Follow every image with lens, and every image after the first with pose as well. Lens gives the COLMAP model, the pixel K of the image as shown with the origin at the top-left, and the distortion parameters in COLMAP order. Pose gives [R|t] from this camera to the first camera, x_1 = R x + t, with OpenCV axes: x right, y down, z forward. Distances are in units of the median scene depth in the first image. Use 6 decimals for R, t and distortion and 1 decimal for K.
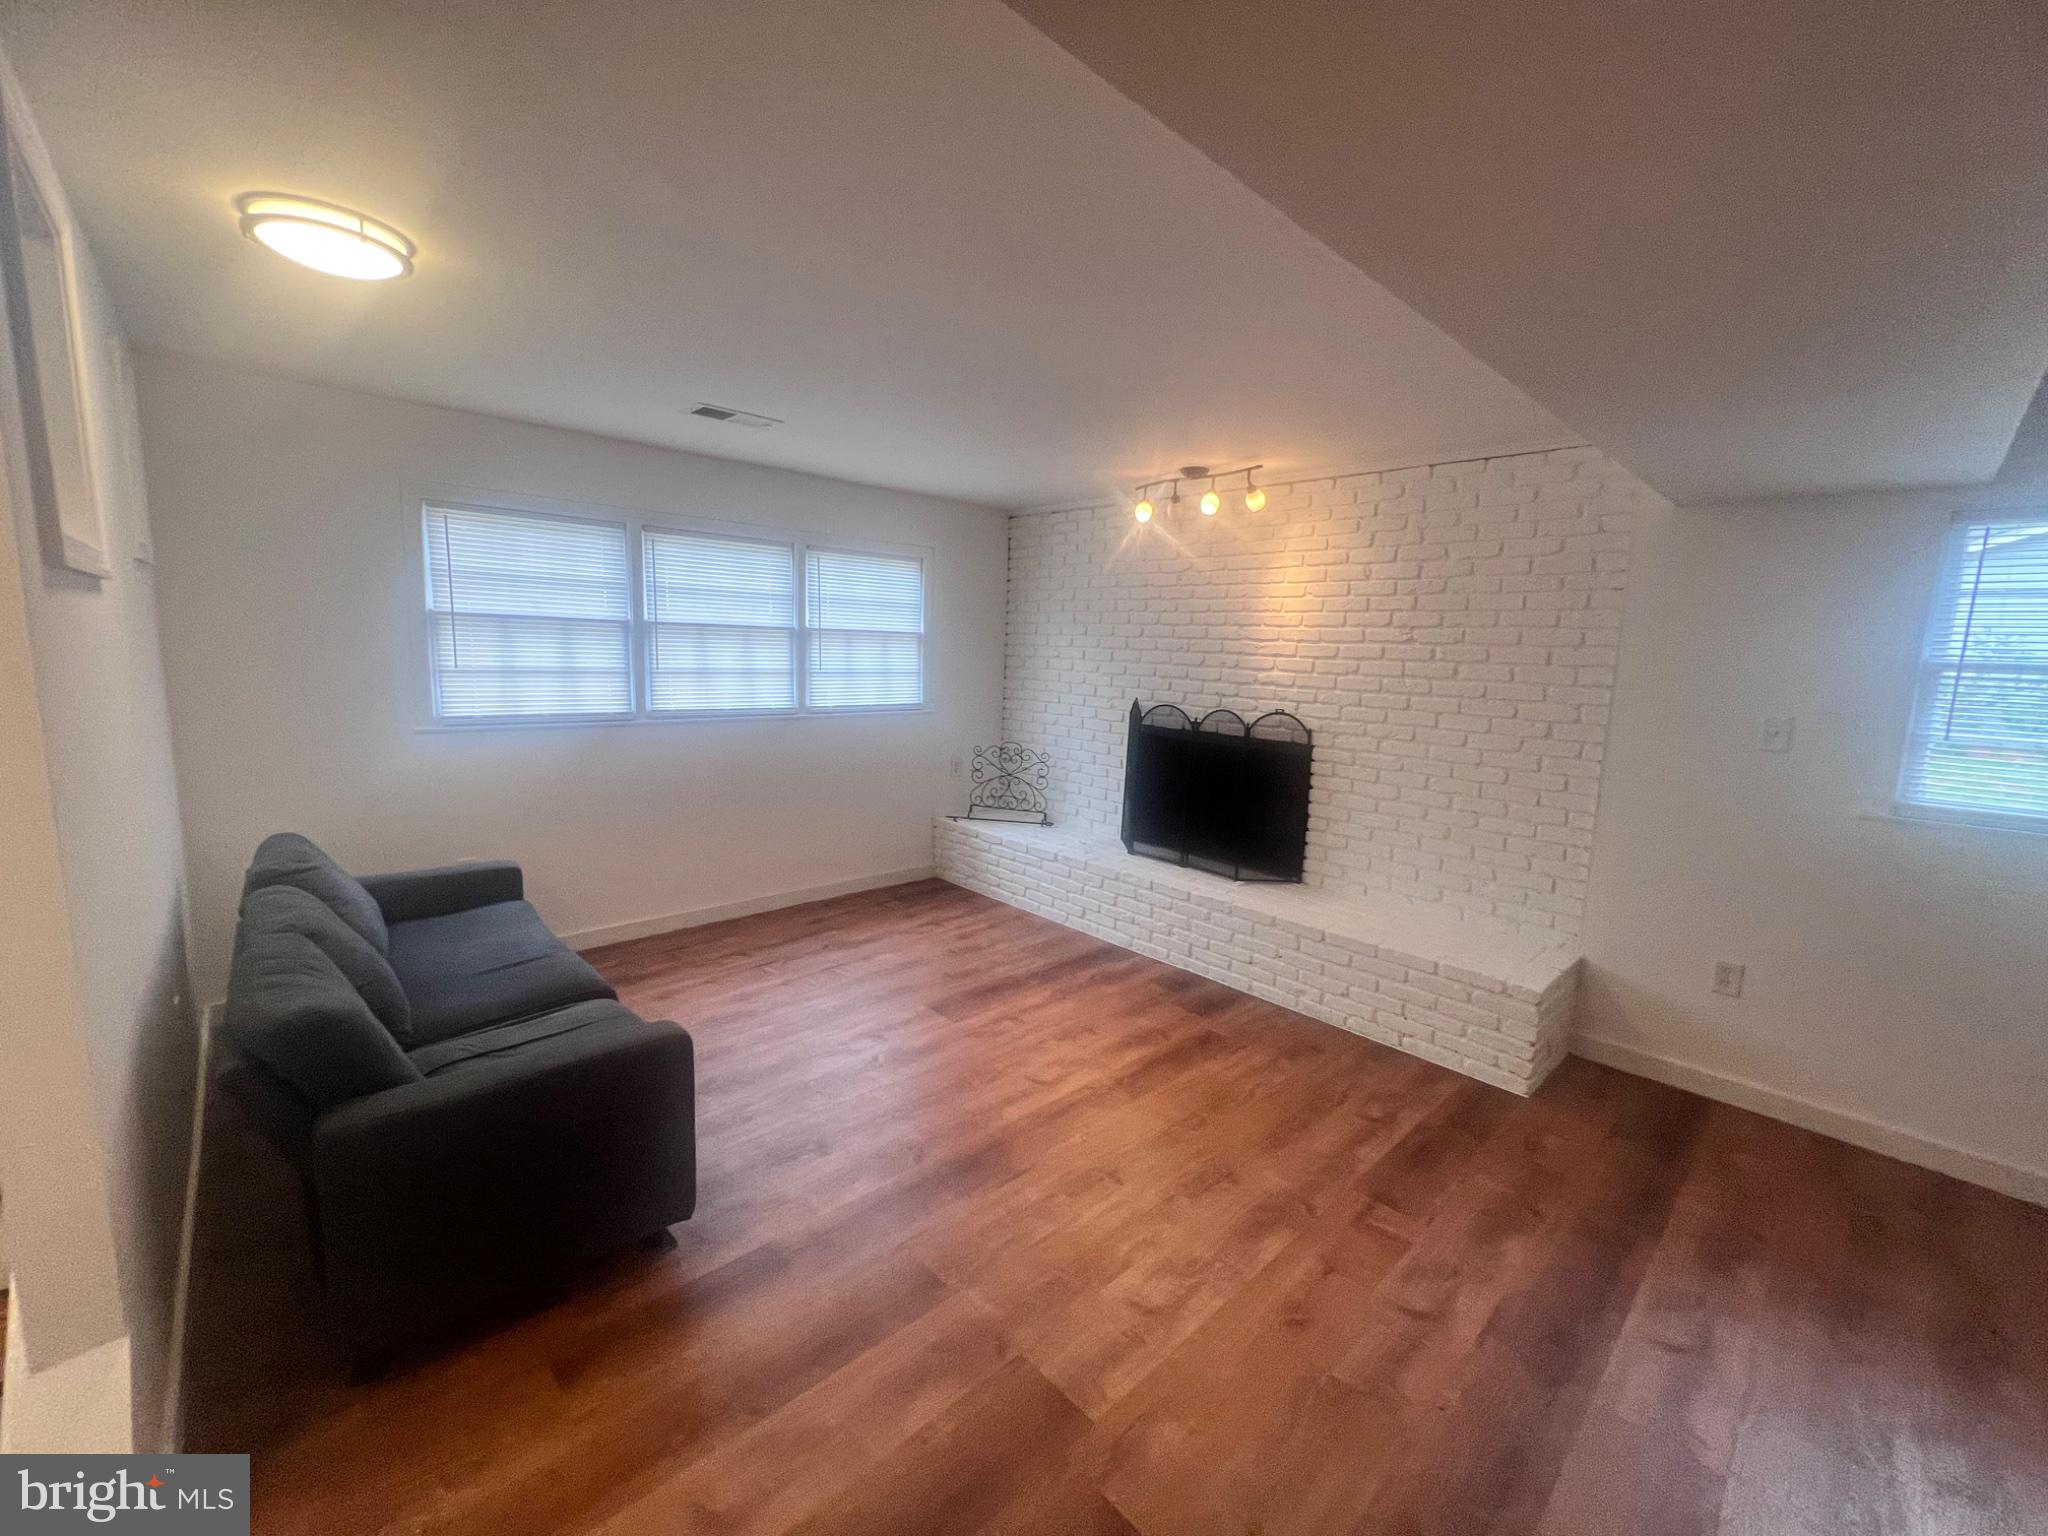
lens RADIAL K [[817.9, 0, 1013.5], [0, 817.9, 761.3], [0, 0, 1]] dist [-0.006156, 0.001321]
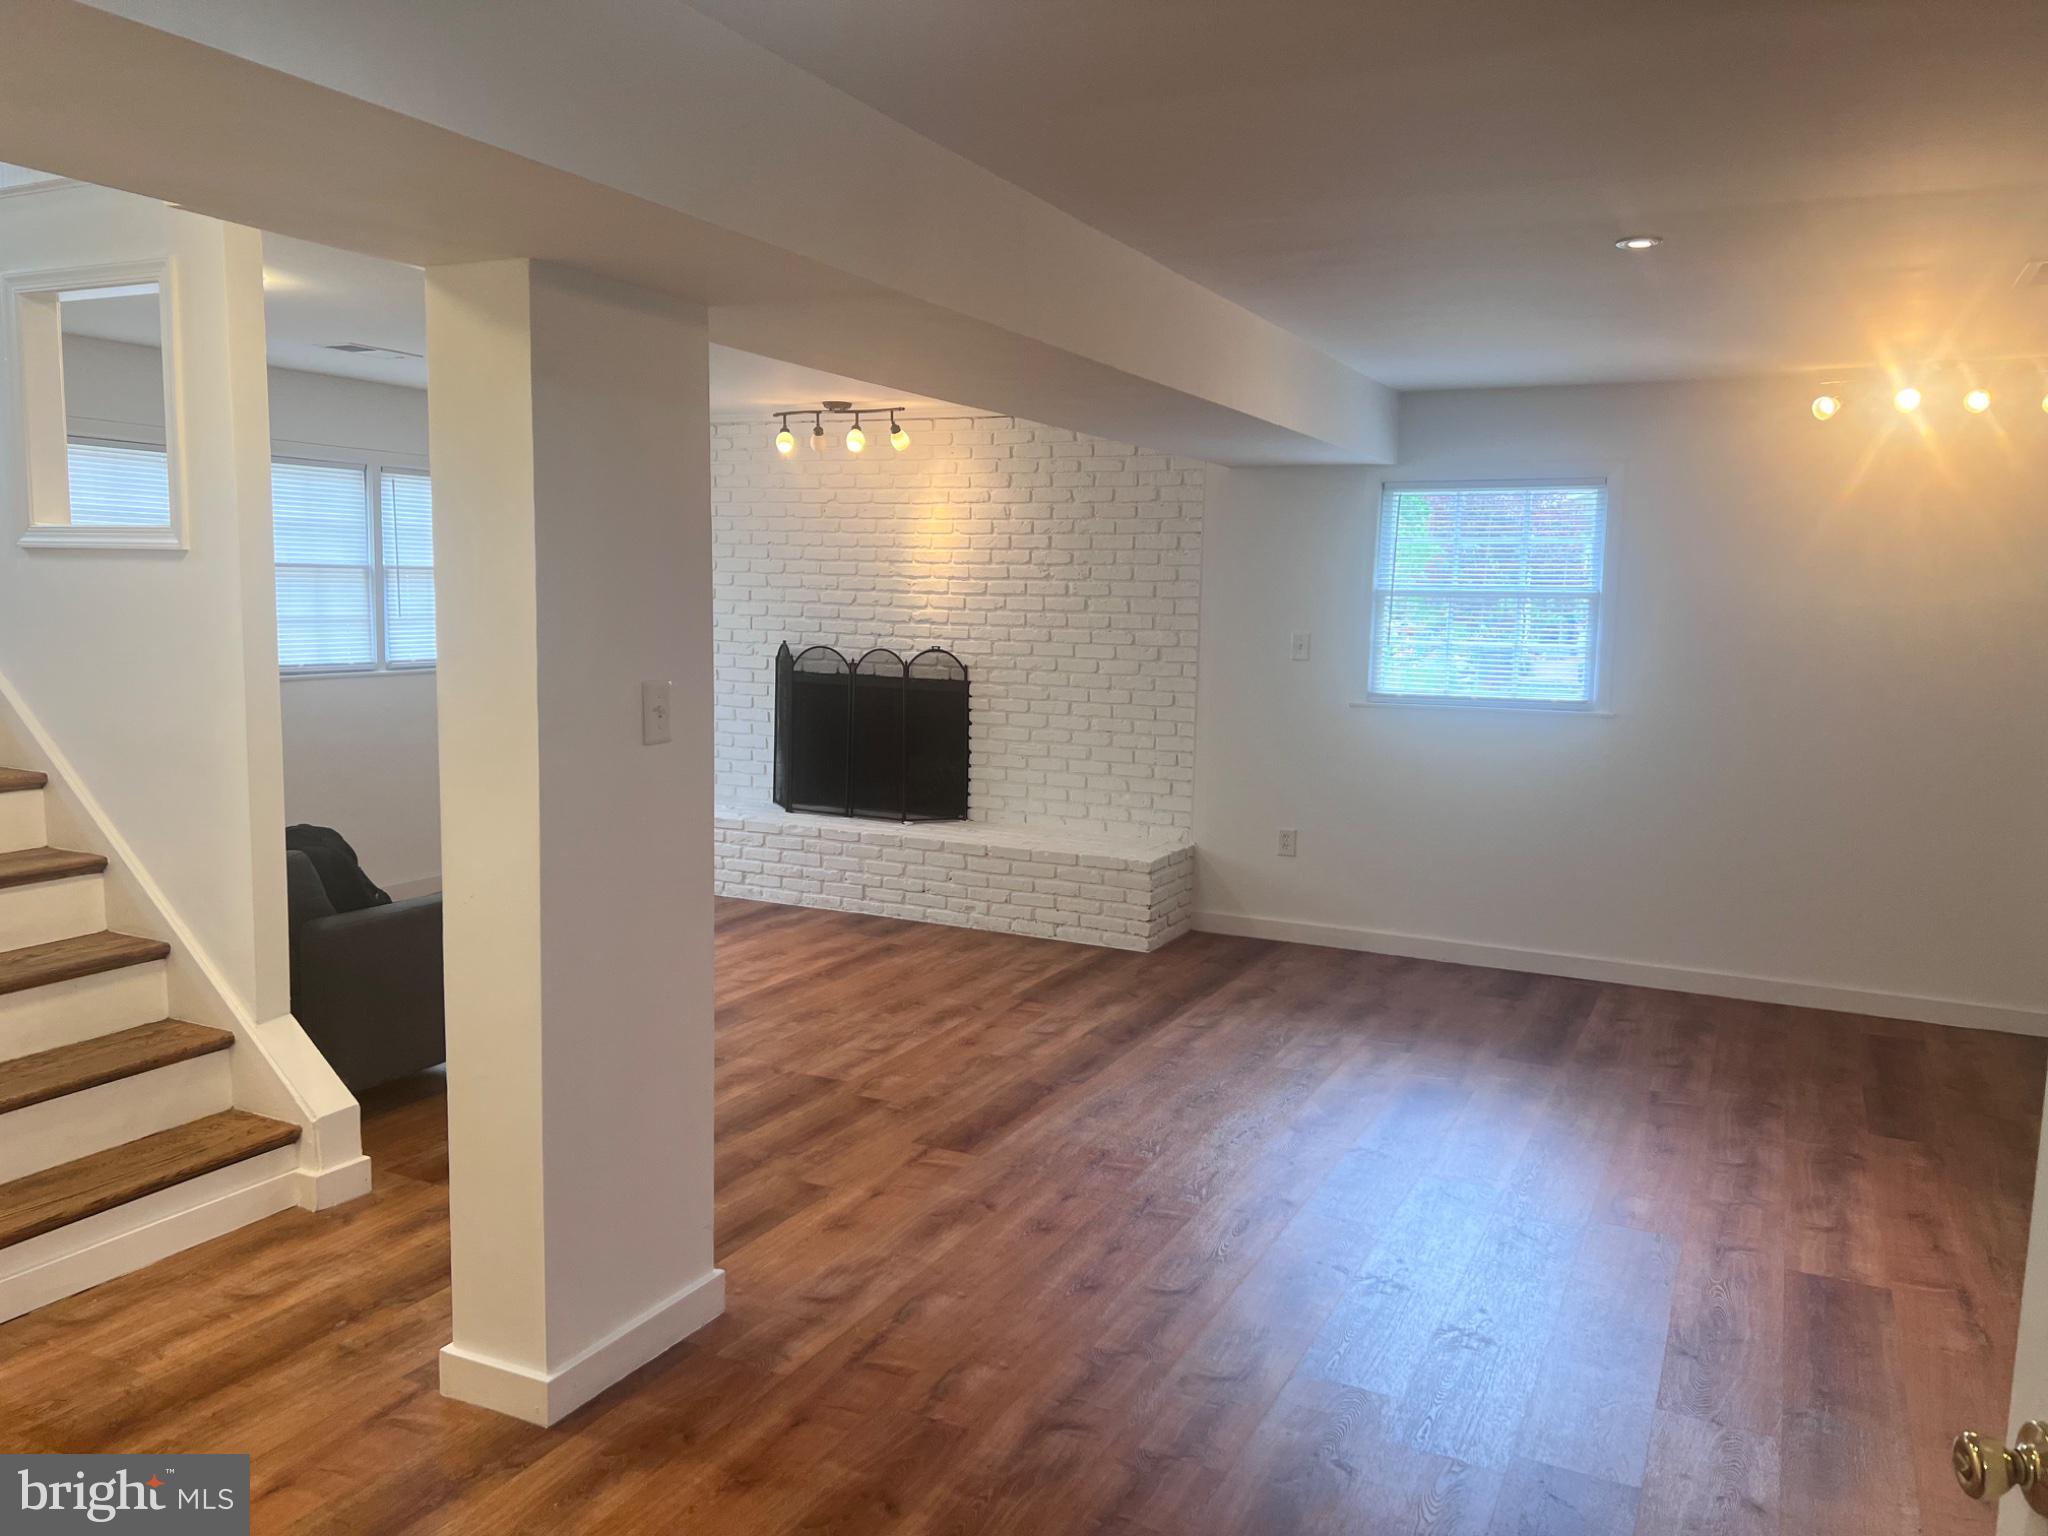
lens RADIAL K [[1547.1, 0, 1027.3], [0, 1547.1, 776.3], [0, 0, 1]] dist [0.045990, -0.057388]
pose [[0.931775, -0.056413, 0.358627, -0.309132], [0.060828, 0.998148, -0.001030, 0.124910], [-0.357905, 0.022774, 0.933480, -0.965250]]
